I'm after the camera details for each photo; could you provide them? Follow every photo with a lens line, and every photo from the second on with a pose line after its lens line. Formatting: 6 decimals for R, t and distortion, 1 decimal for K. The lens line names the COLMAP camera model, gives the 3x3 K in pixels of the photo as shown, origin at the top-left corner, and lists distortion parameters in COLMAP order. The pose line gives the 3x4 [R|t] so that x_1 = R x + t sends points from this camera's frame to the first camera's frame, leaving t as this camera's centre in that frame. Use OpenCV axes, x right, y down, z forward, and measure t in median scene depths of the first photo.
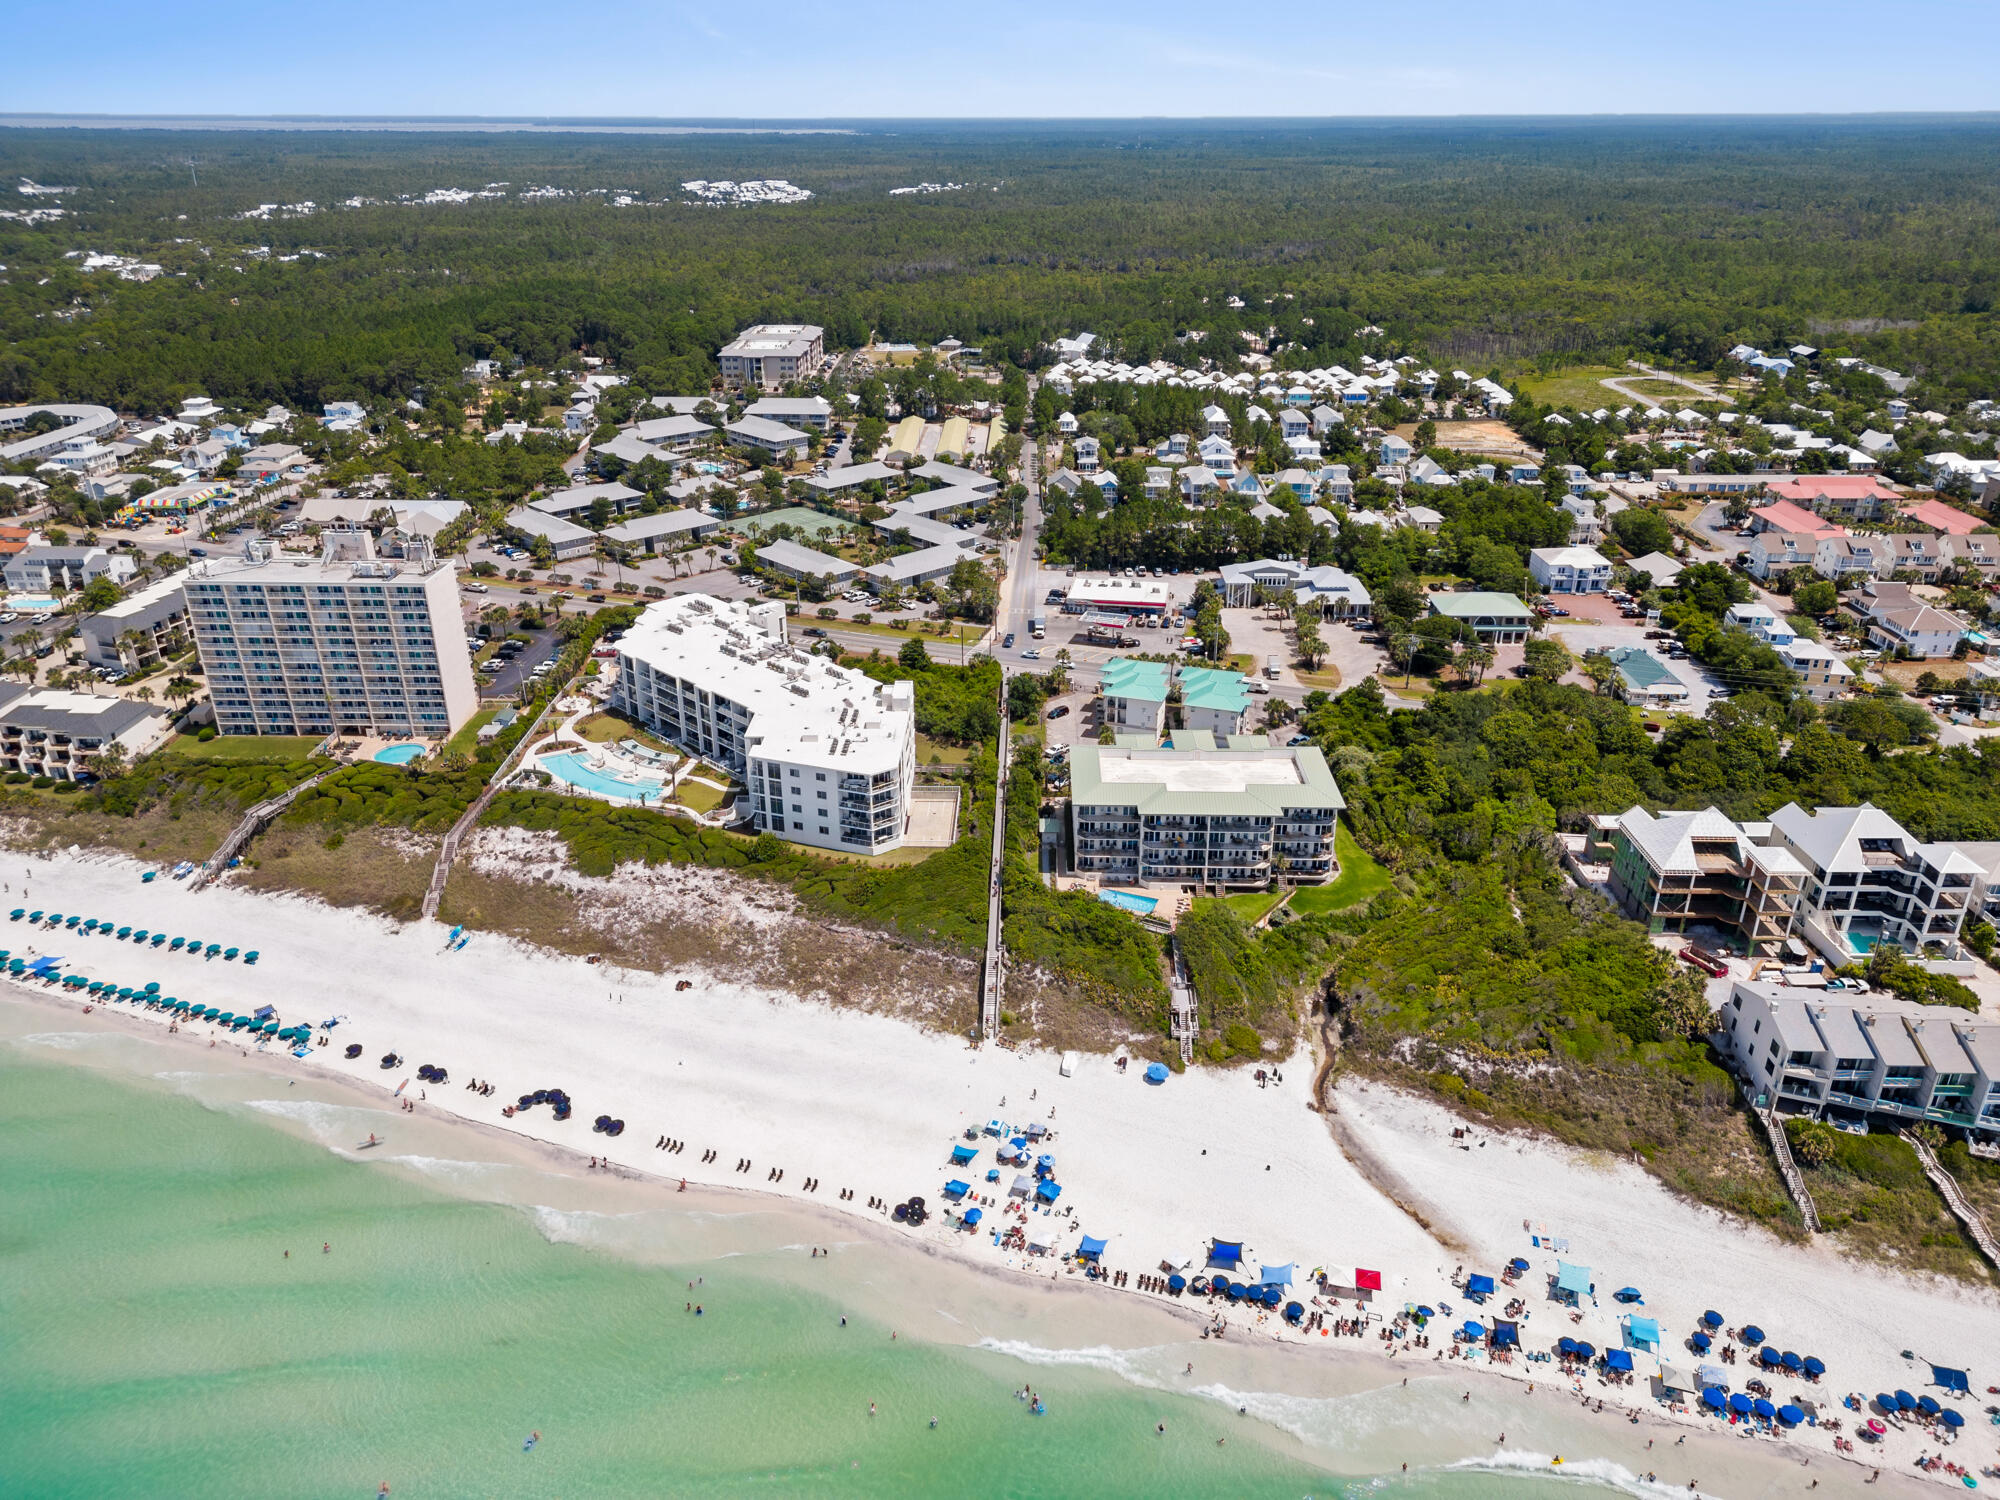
lens RADIAL K [[1413.5, 0, 998.6], [0, 1413.5, 755.5], [0, 0, 1]] dist [0.110819, -0.145161]
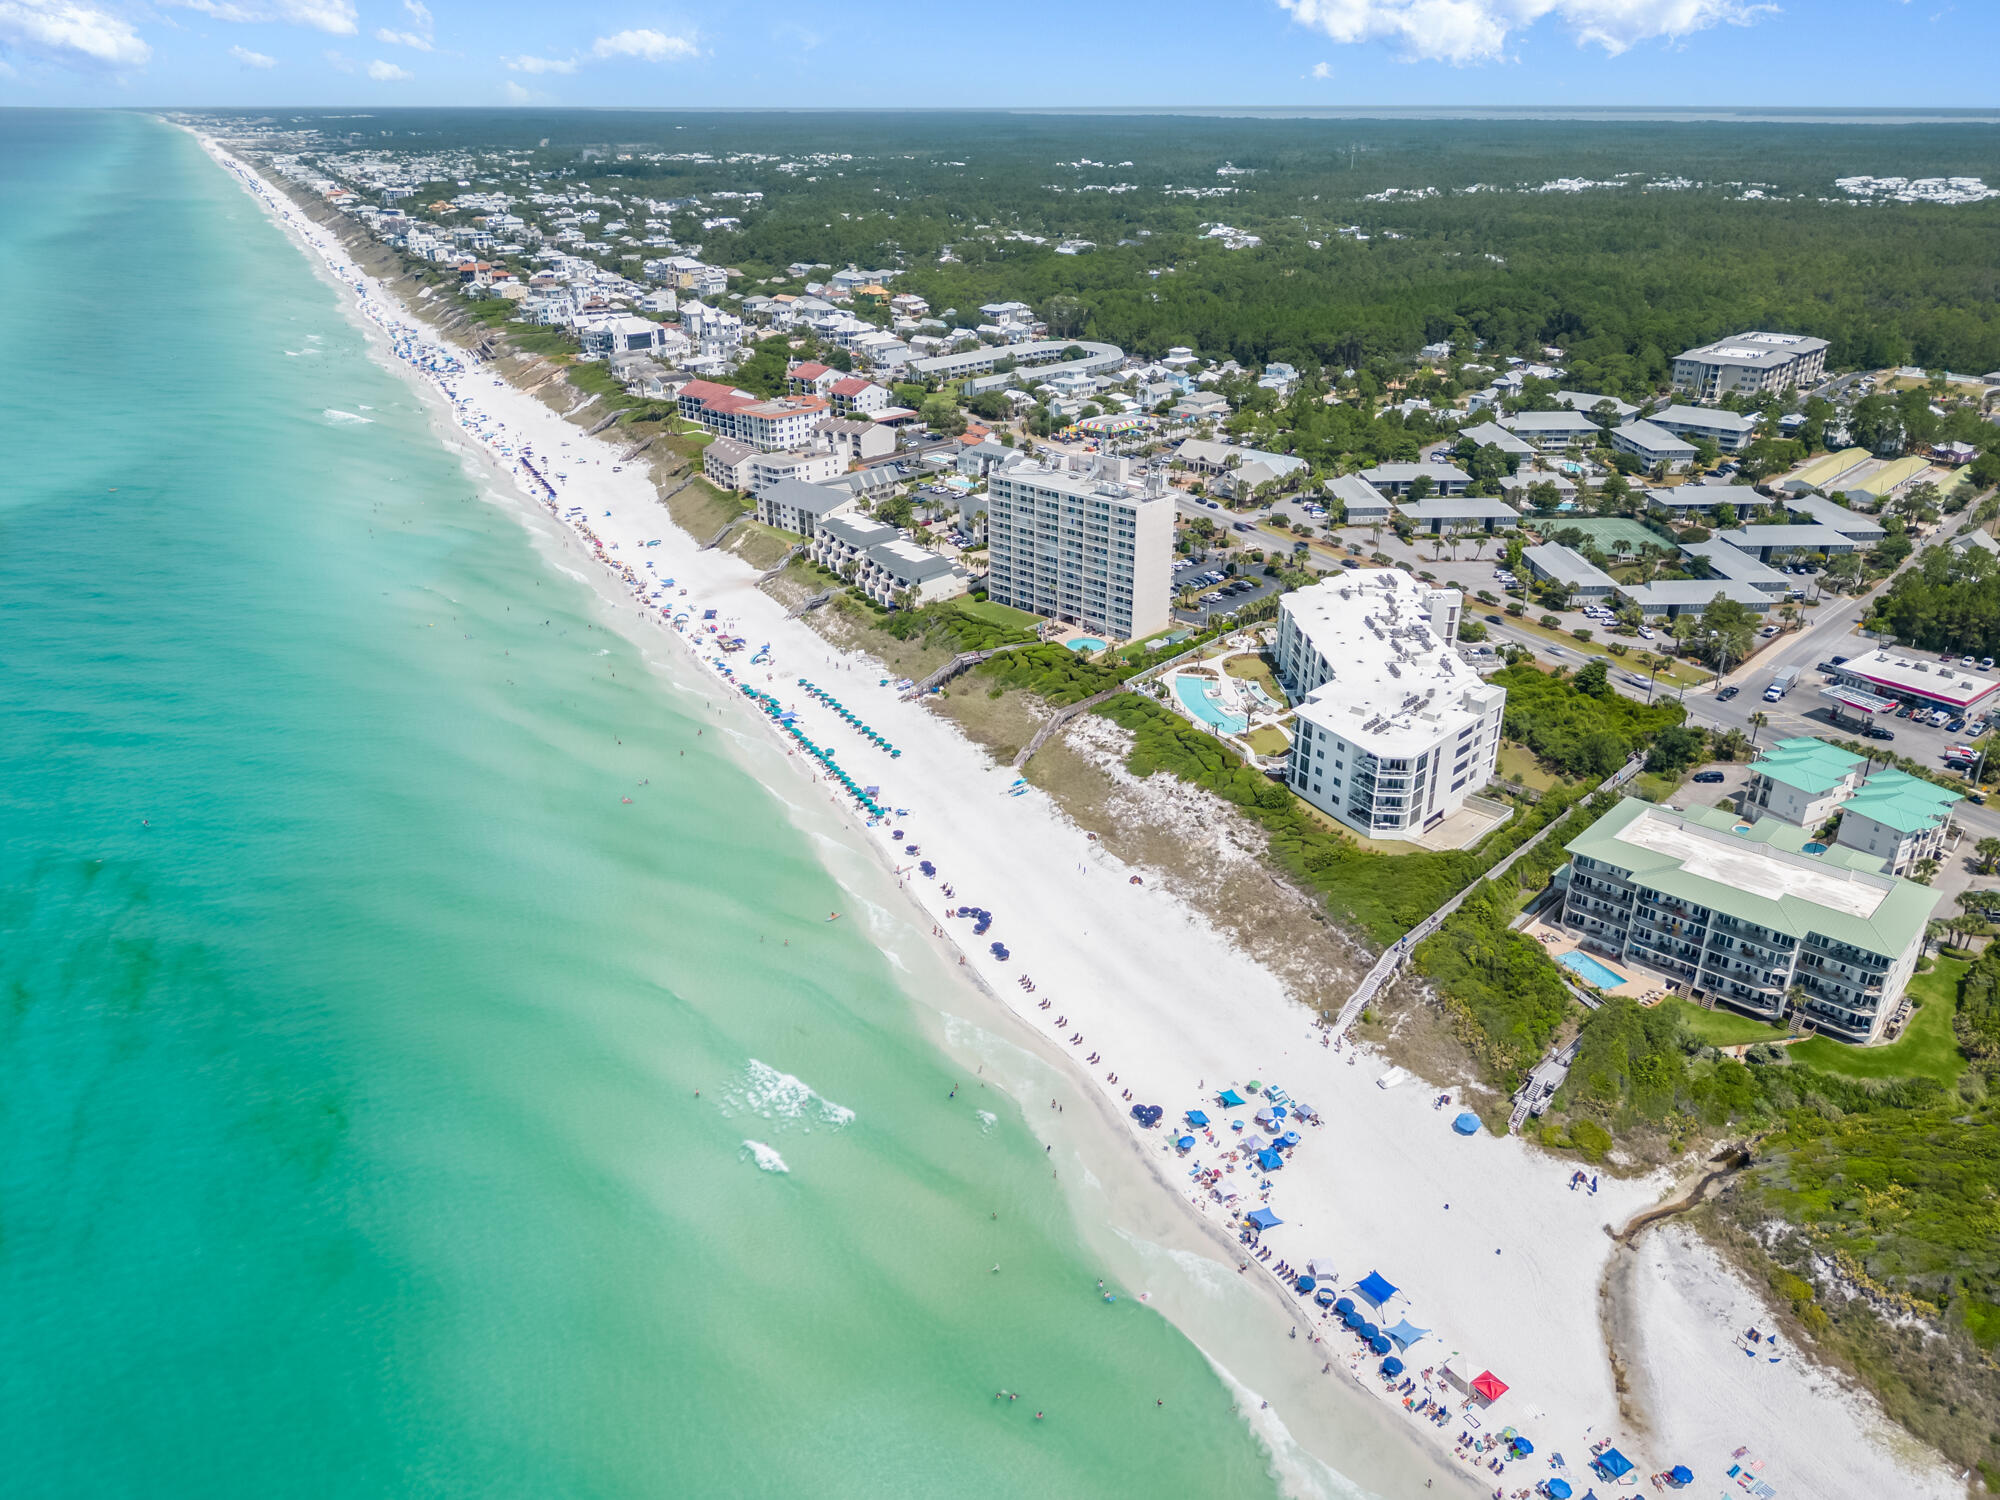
lens RADIAL K [[1396.8, 0, 983.5], [0, 1396.8, 772.4], [0, 0, 1]] dist [0.092028, -0.105745]
pose [[0.742340, 0.289996, -0.604015, 0.274539], [-0.277402, 0.953614, 0.116913, -0.013145], [0.609901, 0.080766, 0.788351, 0.039108]]
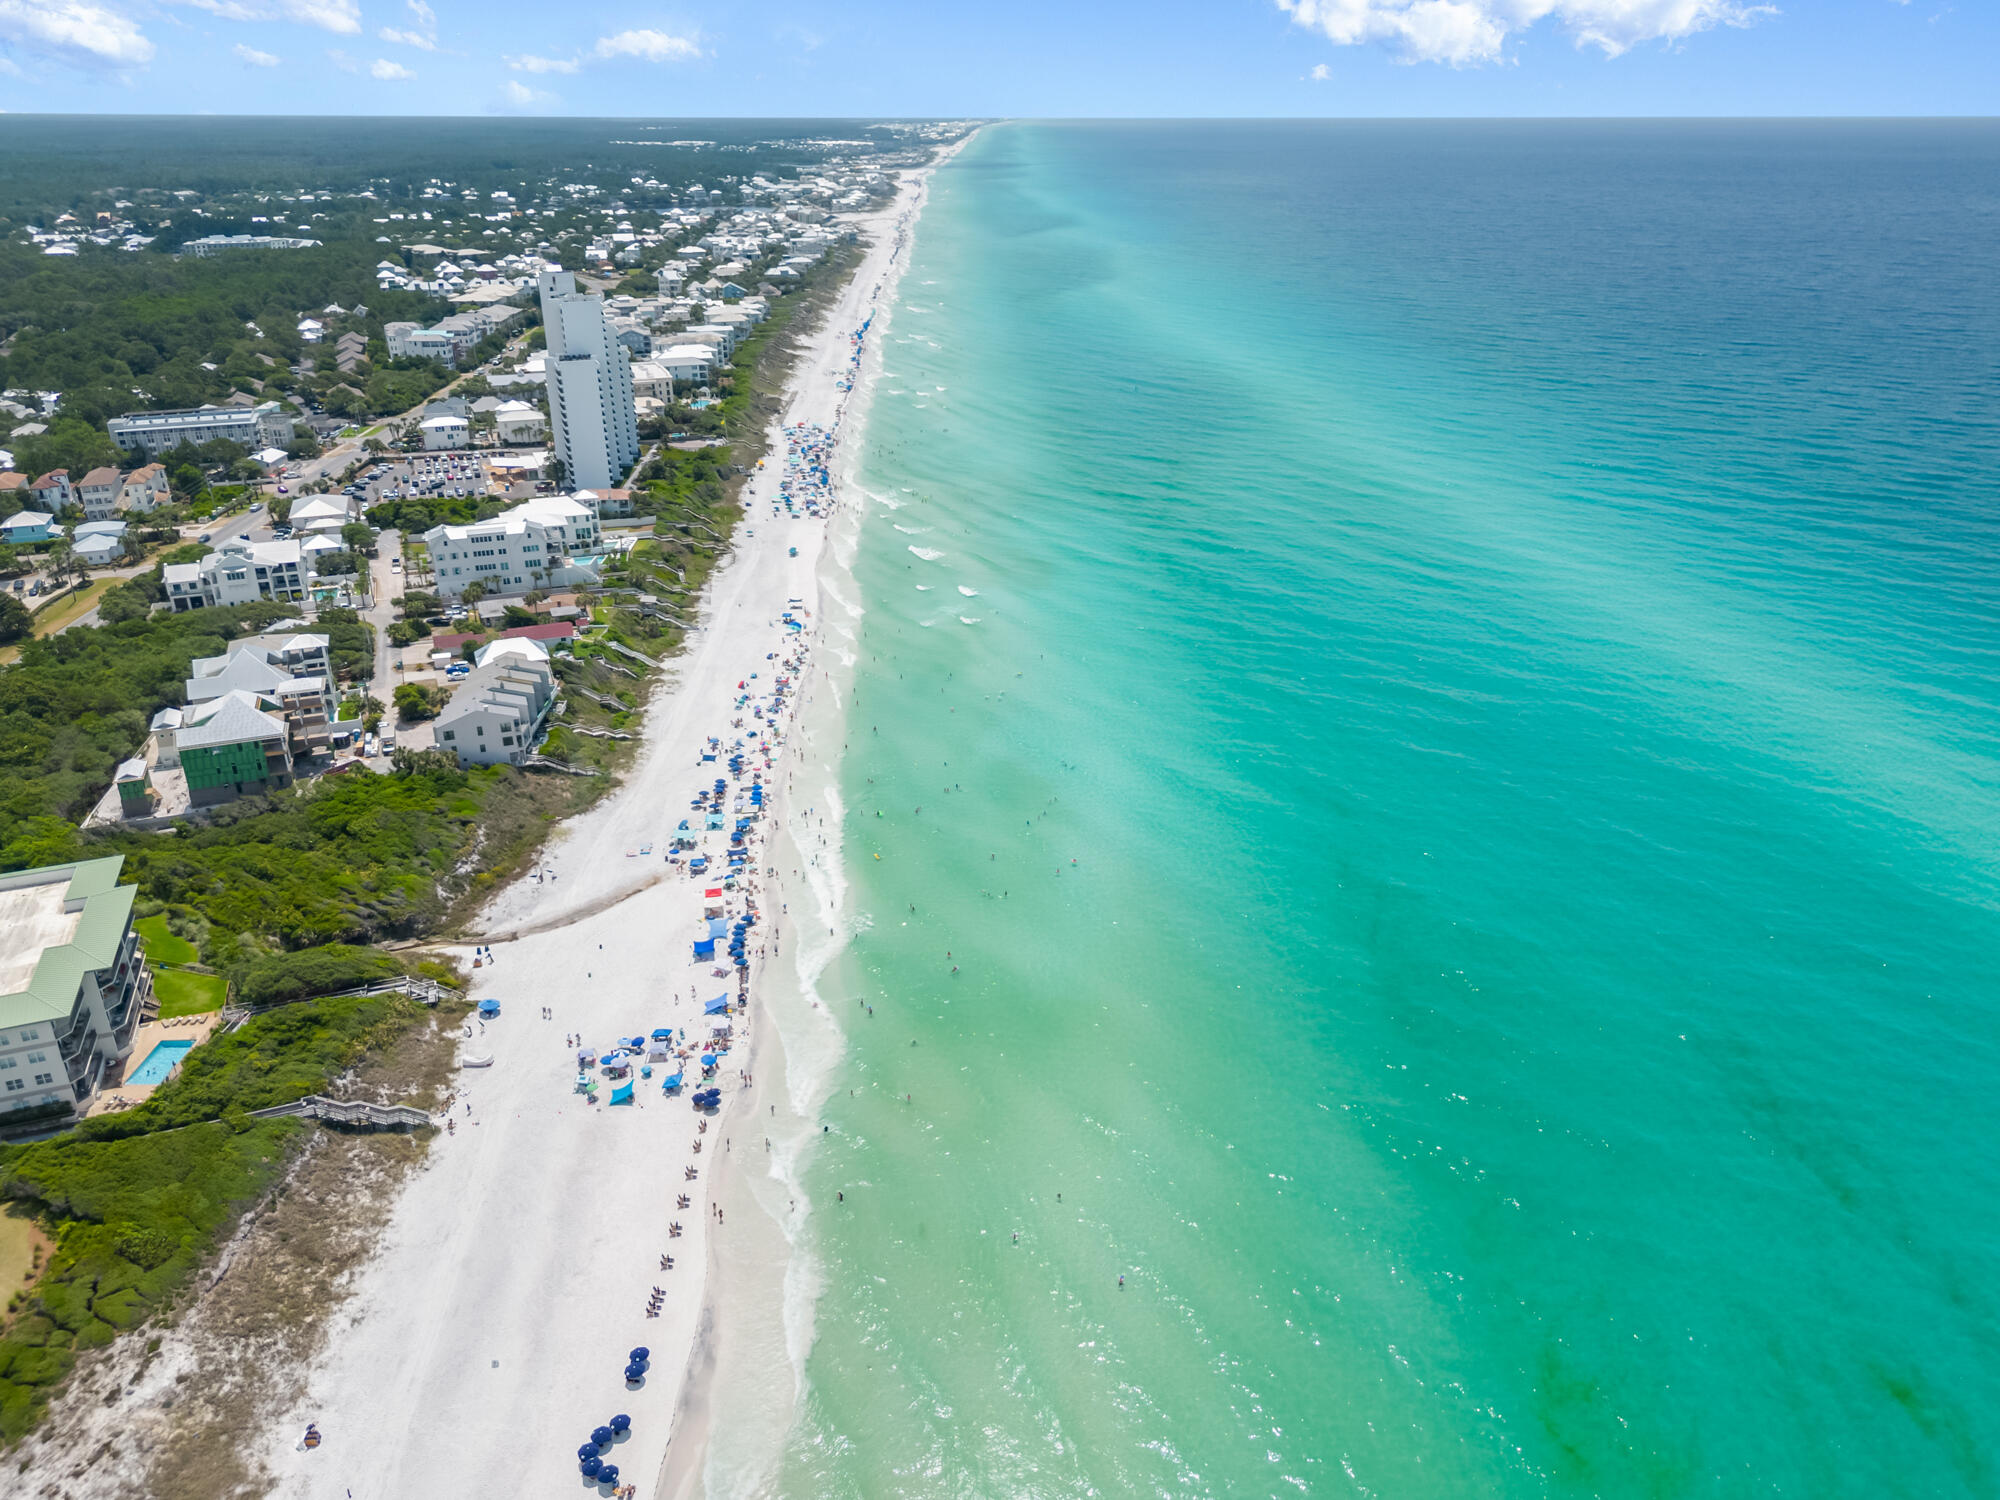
lens RADIAL K [[1417.5, 0, 1012.4], [0, 1417.5, 749.3], [0, 0, 1]] dist [0.089380, -0.117247]
pose [[-0.406947, -0.365009, 0.837354, -0.647369], [0.382651, 0.764264, 0.519114, -0.244363], [-0.829441, 0.531667, -0.171344, 0.560301]]
